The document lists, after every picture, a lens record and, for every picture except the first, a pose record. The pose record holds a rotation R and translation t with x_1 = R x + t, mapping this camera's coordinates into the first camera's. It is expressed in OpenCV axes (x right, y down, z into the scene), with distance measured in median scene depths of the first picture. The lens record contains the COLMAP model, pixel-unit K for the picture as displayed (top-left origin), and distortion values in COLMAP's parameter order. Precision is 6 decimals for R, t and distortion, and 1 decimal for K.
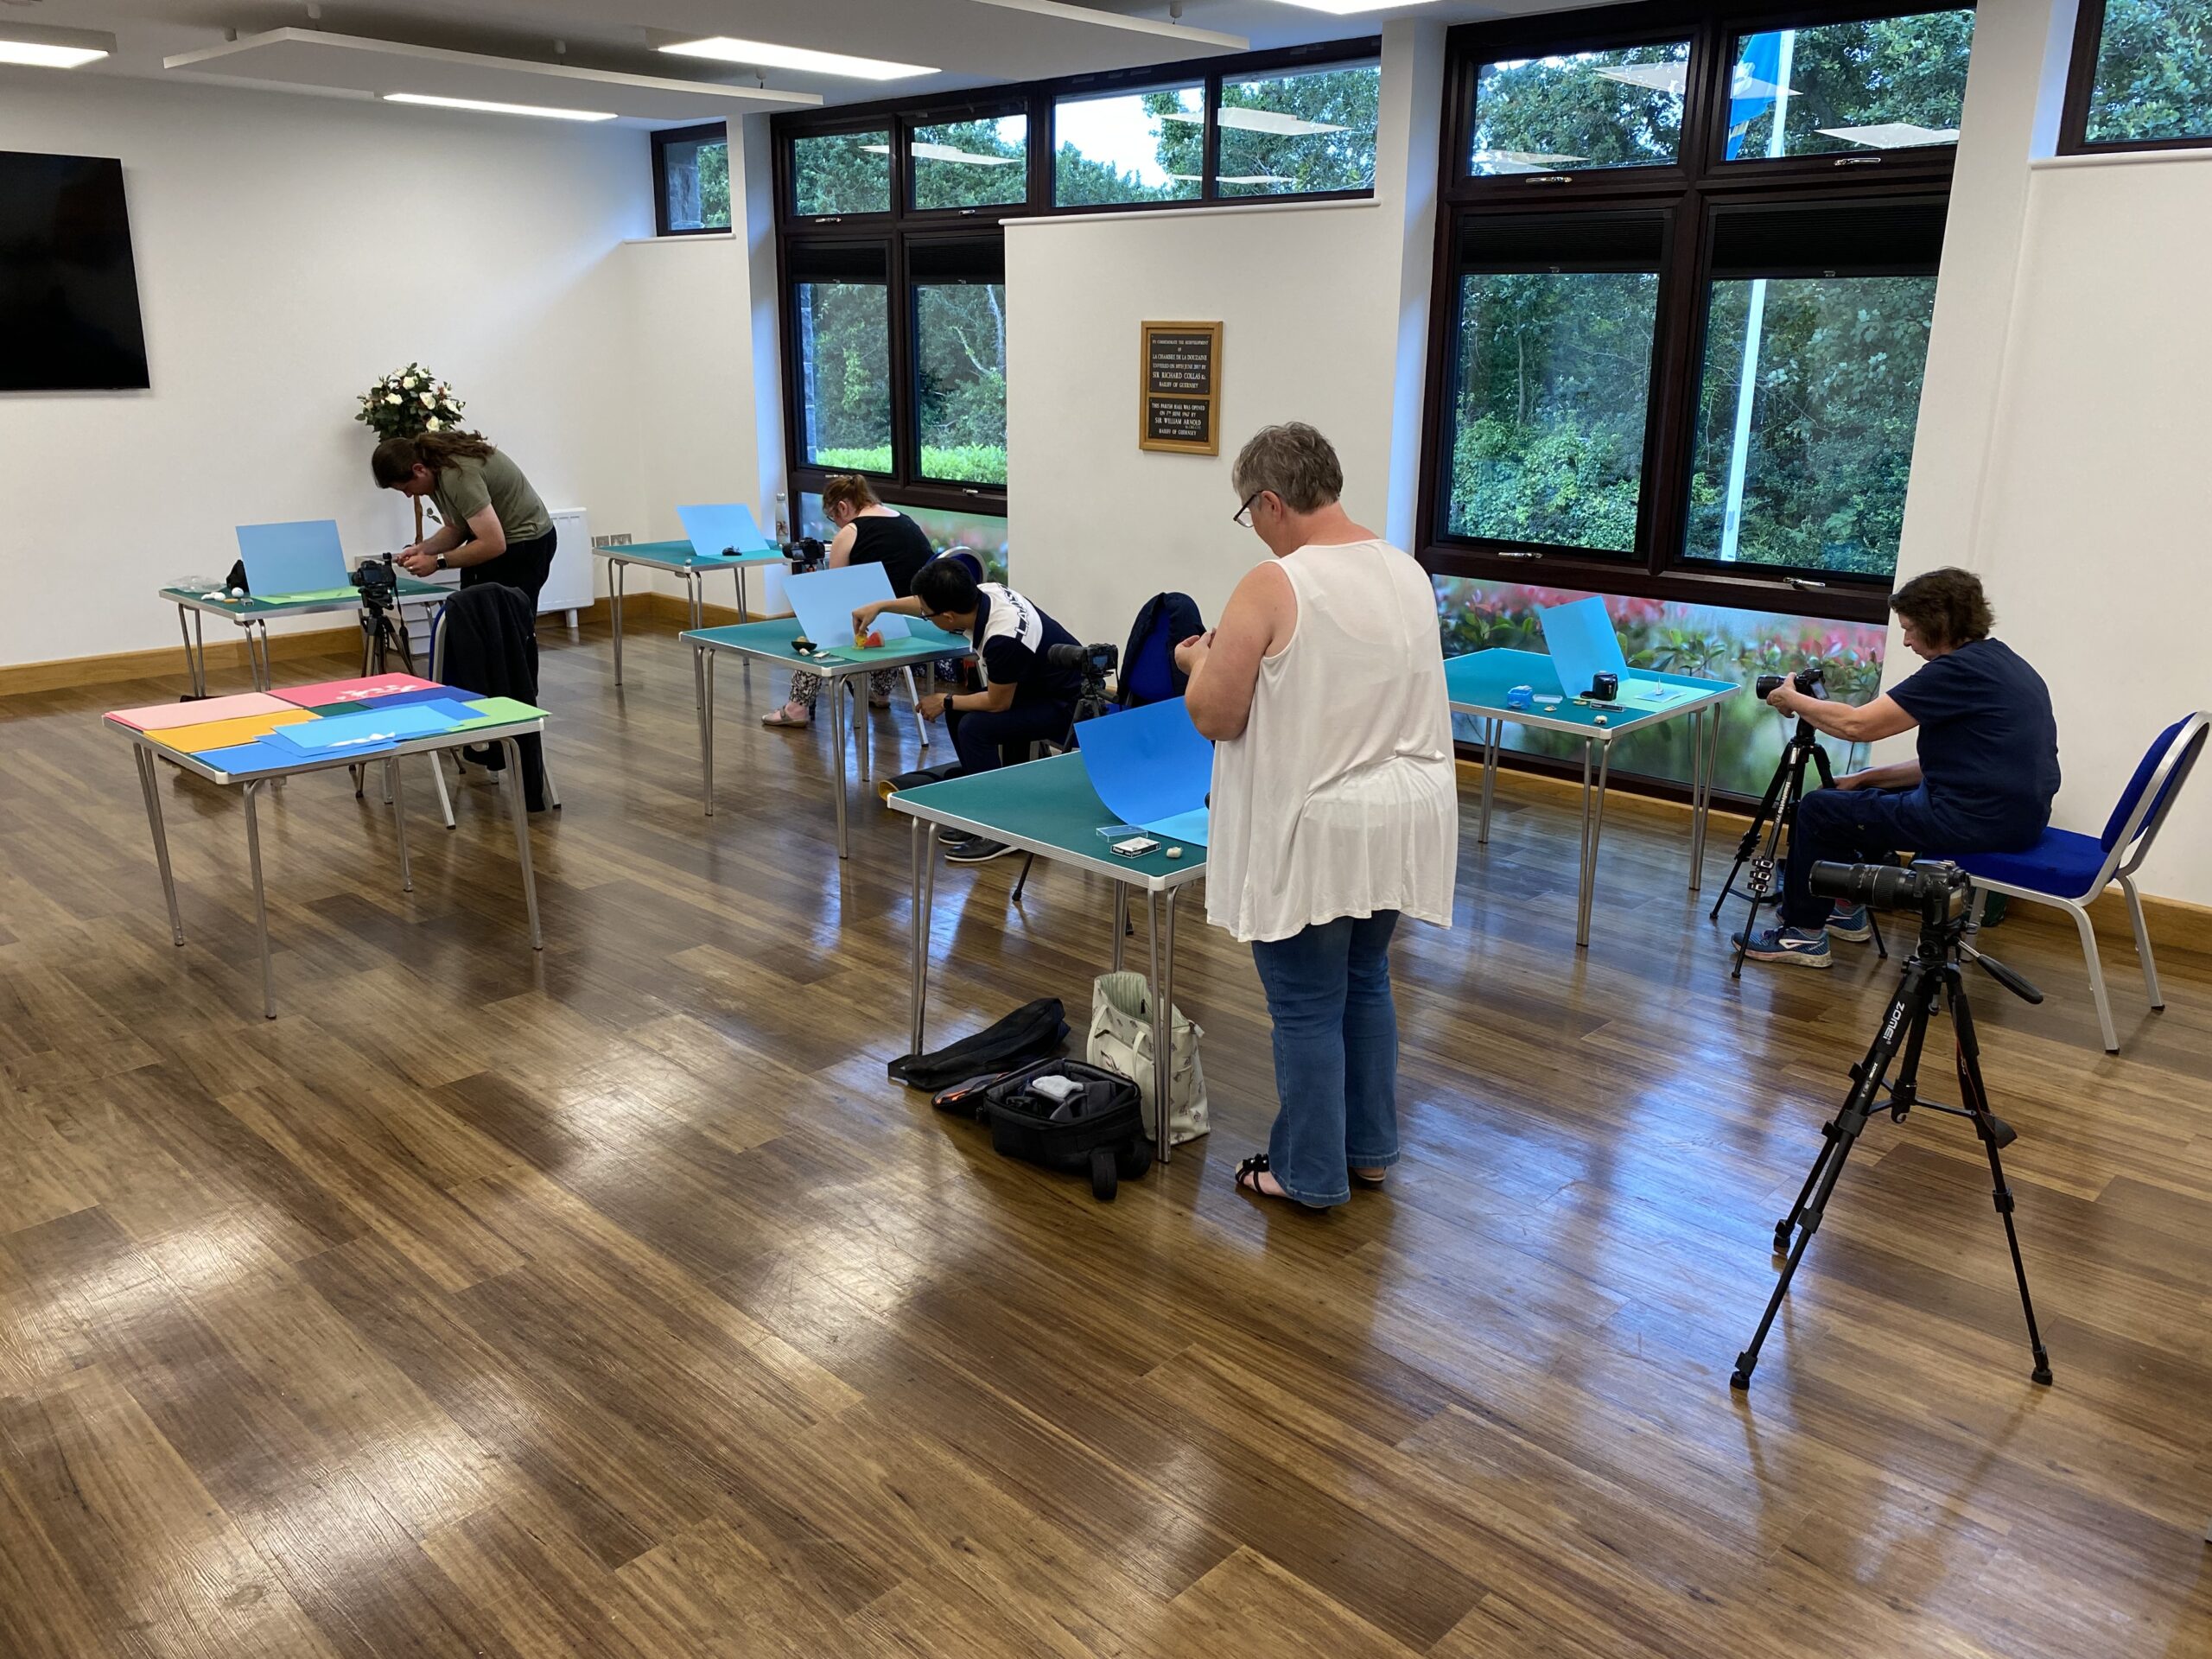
lens RADIAL K [[1697.1, 0, 1106.0], [0, 1697.1, 829.5], [0, 0, 1]] dist [-0.011296, -0.008734]
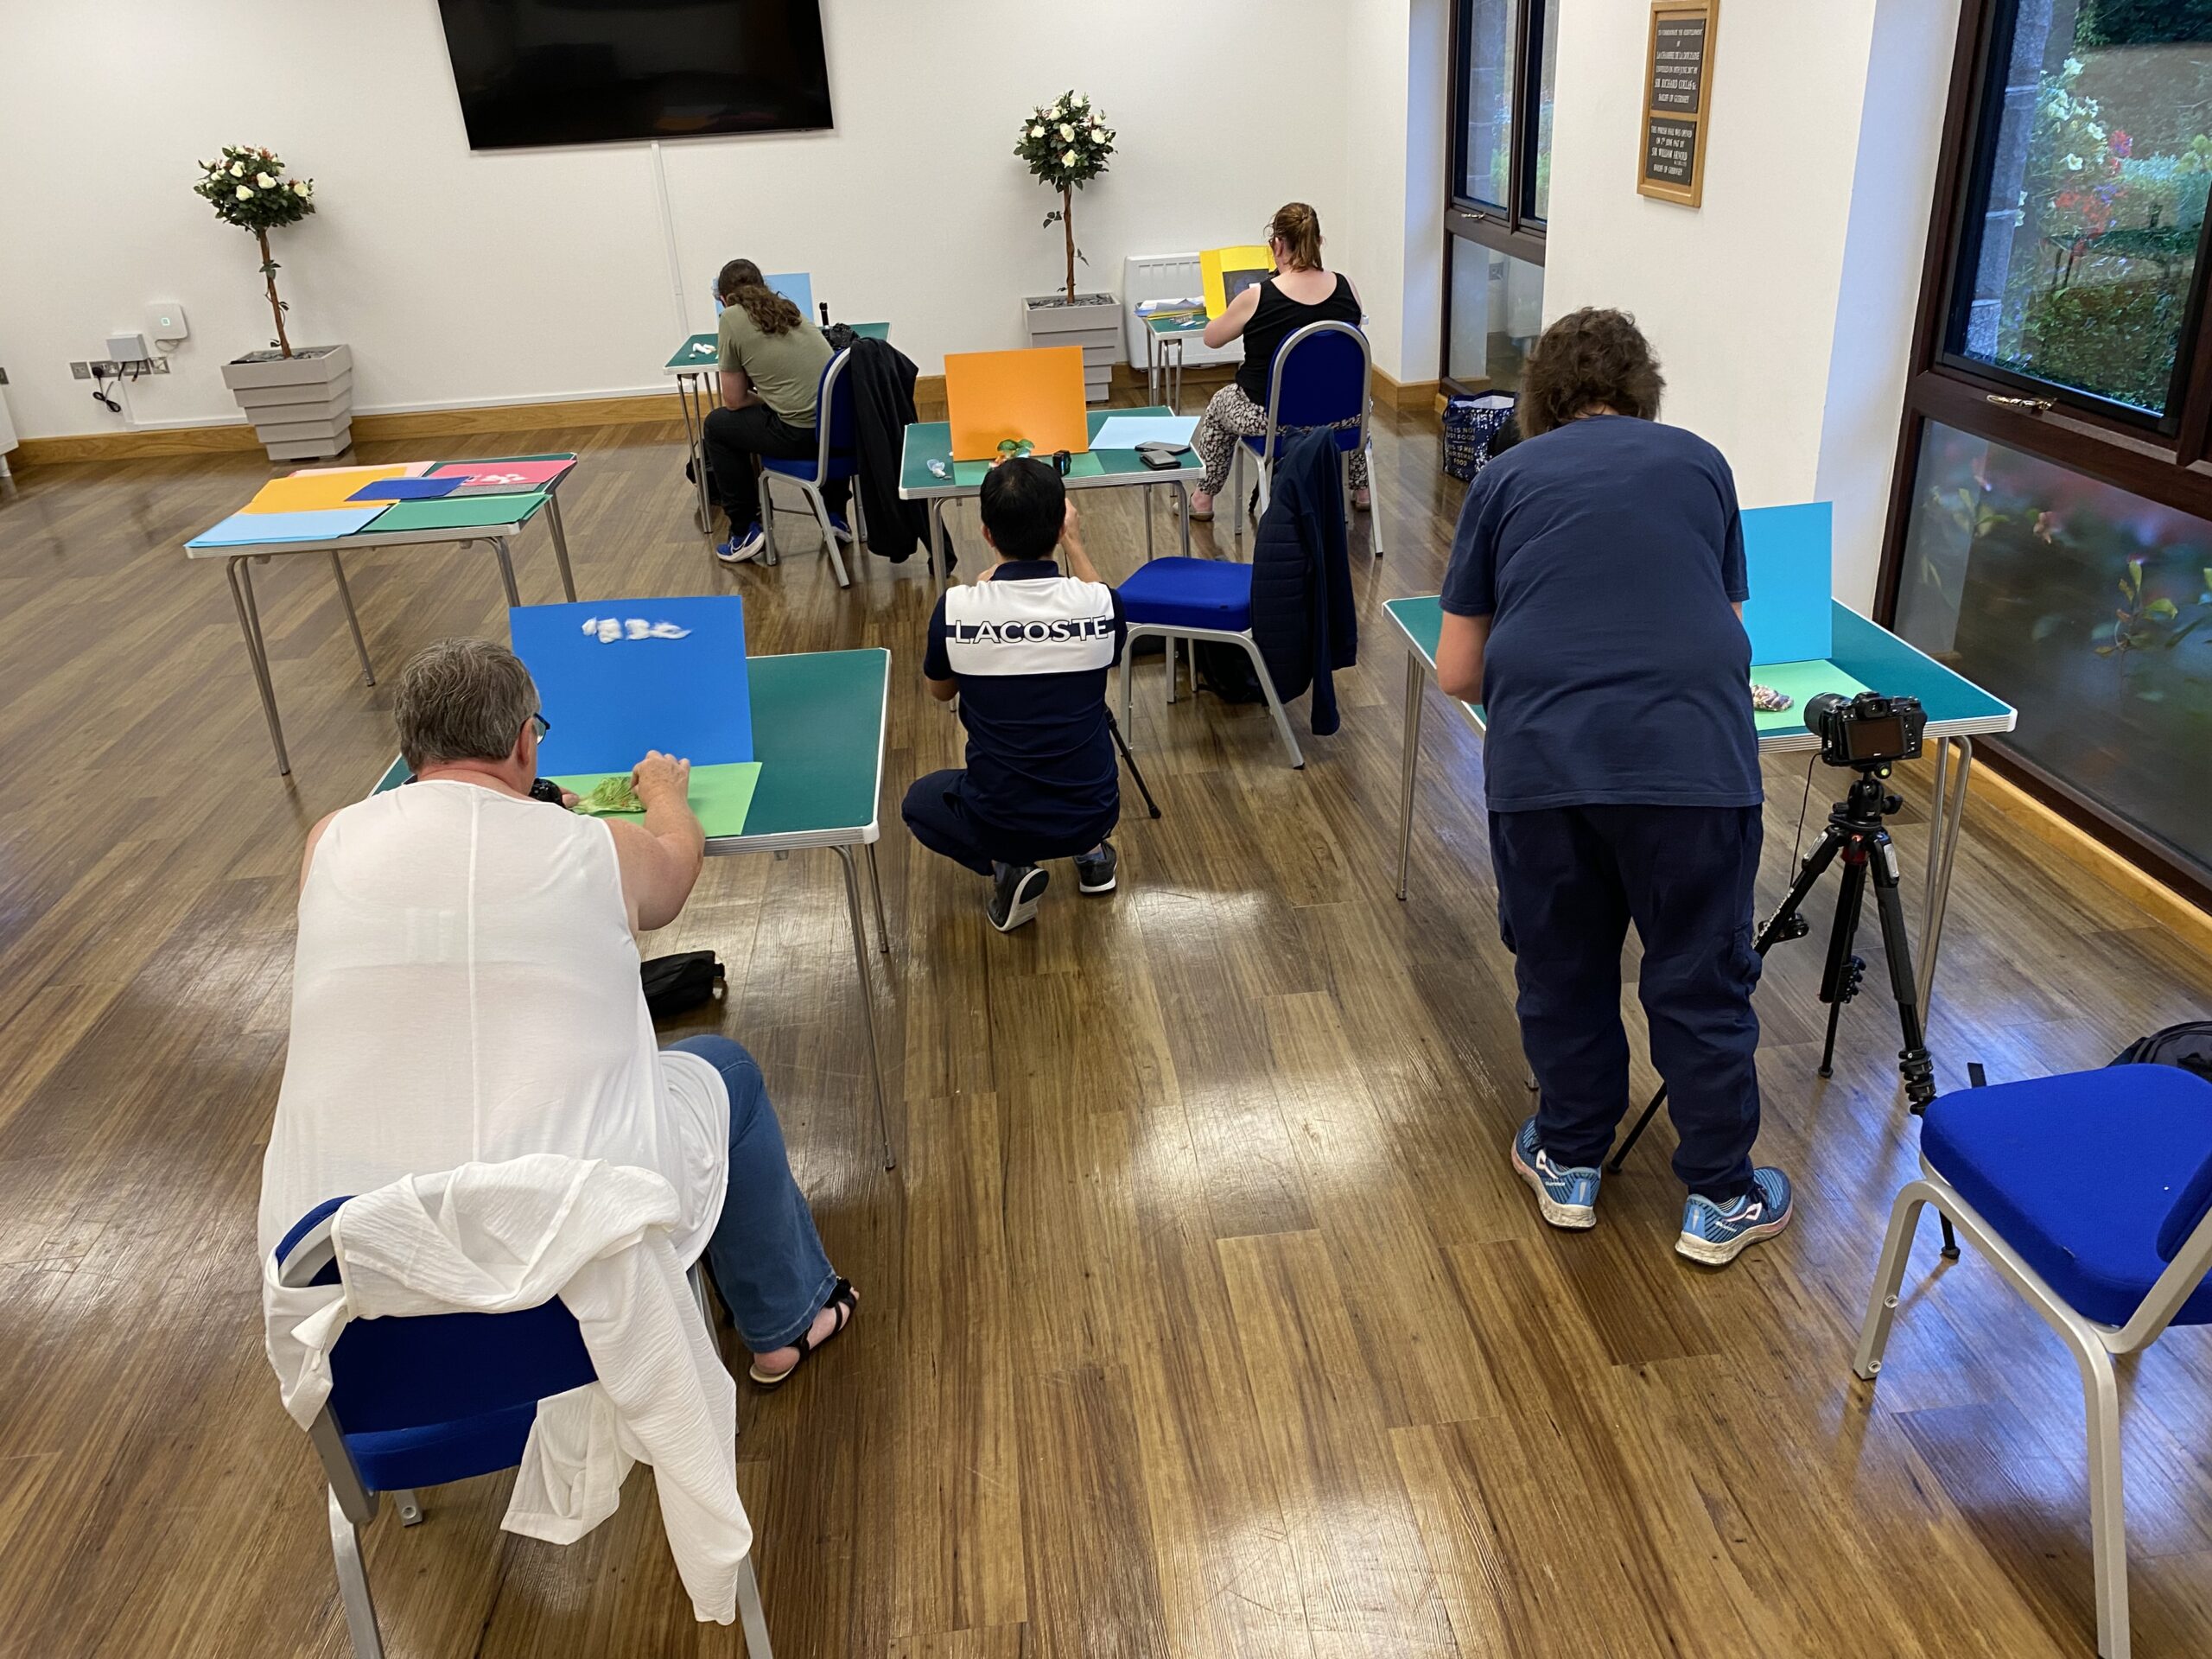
lens RADIAL K [[1632.5, 0, 1107.5], [0, 1632.5, 886.6], [0, 0, 1]] dist [-0.032245, -0.004200]
pose [[0.757312, 0.254163, -0.601565, 0.335491], [-0.123336, 0.960244, 0.250437, -0.088217], [0.641301, -0.115464, 0.758552, 0.311041]]
